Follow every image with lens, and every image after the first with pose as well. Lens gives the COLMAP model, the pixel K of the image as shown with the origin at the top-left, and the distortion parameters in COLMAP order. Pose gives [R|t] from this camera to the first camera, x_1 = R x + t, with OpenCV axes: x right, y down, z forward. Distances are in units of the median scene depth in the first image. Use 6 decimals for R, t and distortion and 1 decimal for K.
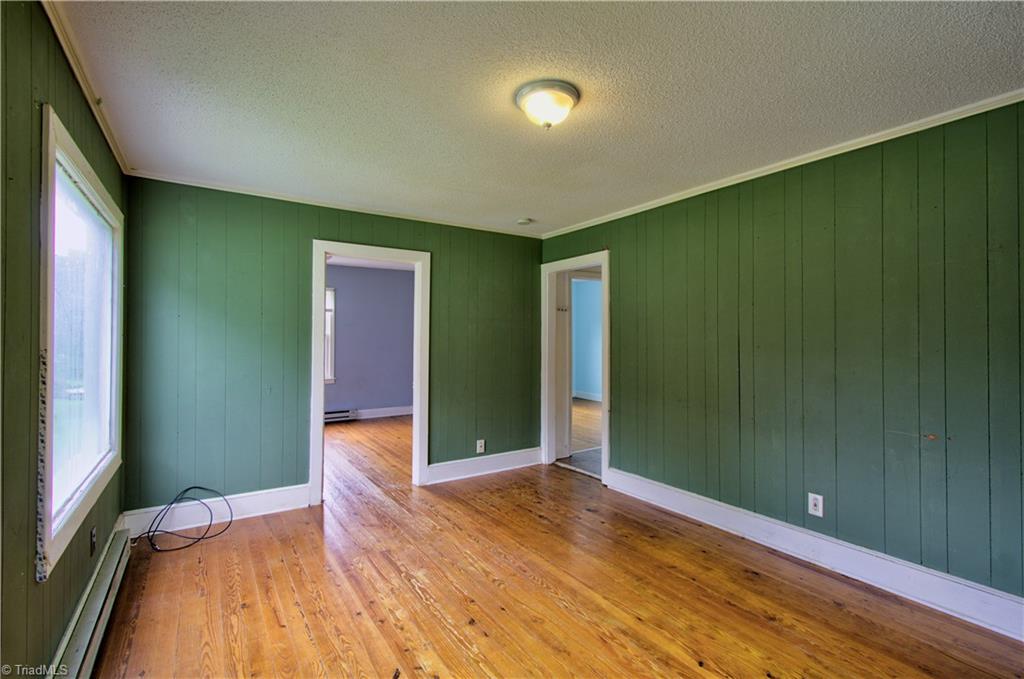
lens RADIAL K [[463.0, 0, 510.6], [0, 463.0, 343.3], [0, 0, 1]] dist [0.003590, 0.002279]
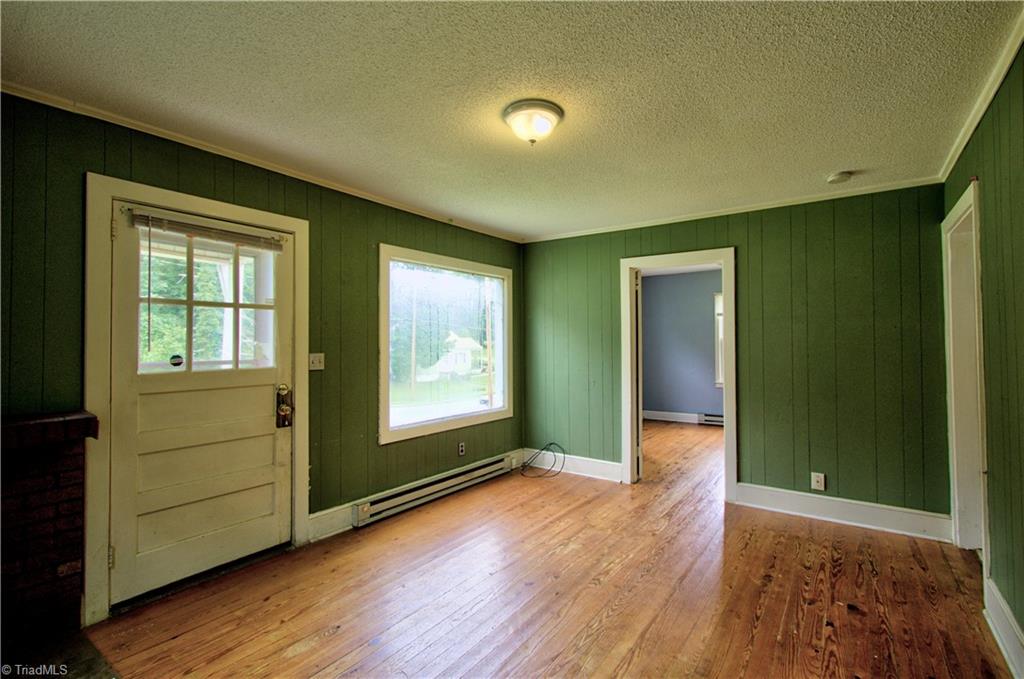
lens RADIAL K [[463.0, 0, 528.4], [0, 463.0, 332.0], [0, 0, 1]] dist [0.003590, 0.002279]
pose [[0.356708, -0.030639, -0.933713, 0.677417], [-0.003721, 0.999408, -0.034216, 0.005475], [0.934208, 0.015679, 0.356383, 0.381197]]
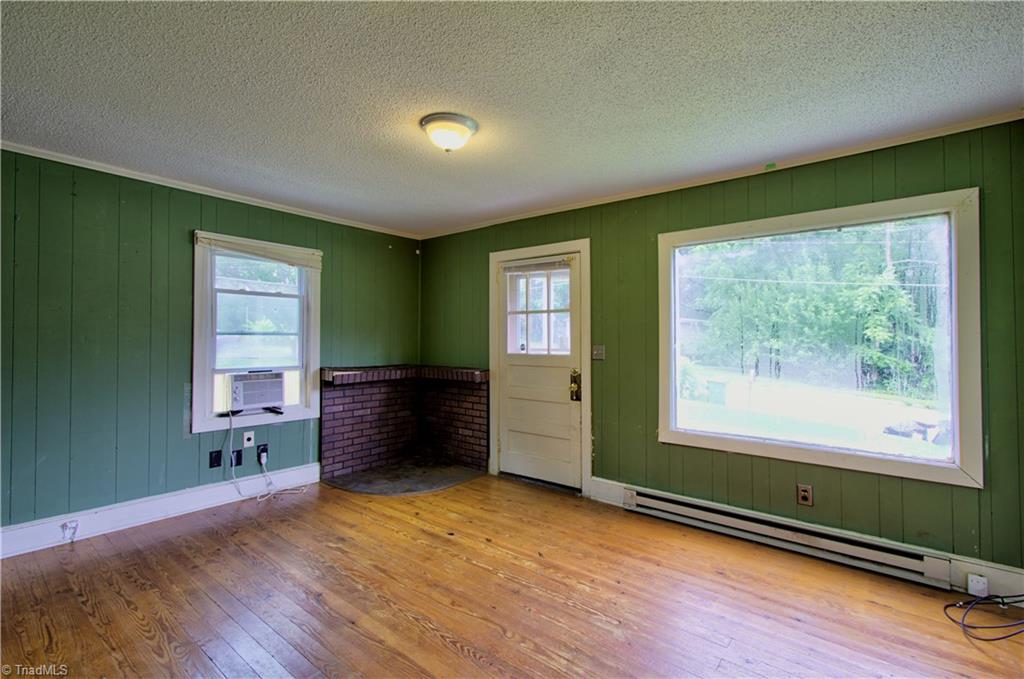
lens RADIAL K [[463.0, 0, 513.2], [0, 463.0, 341.9], [0, 0, 1]] dist [0.003590, 0.002279]
pose [[-0.952757, -0.011116, -0.303531, 0.174807], [-0.015782, 0.999792, 0.012924, -0.002521], [0.303324, 0.017104, -0.952734, 1.344485]]
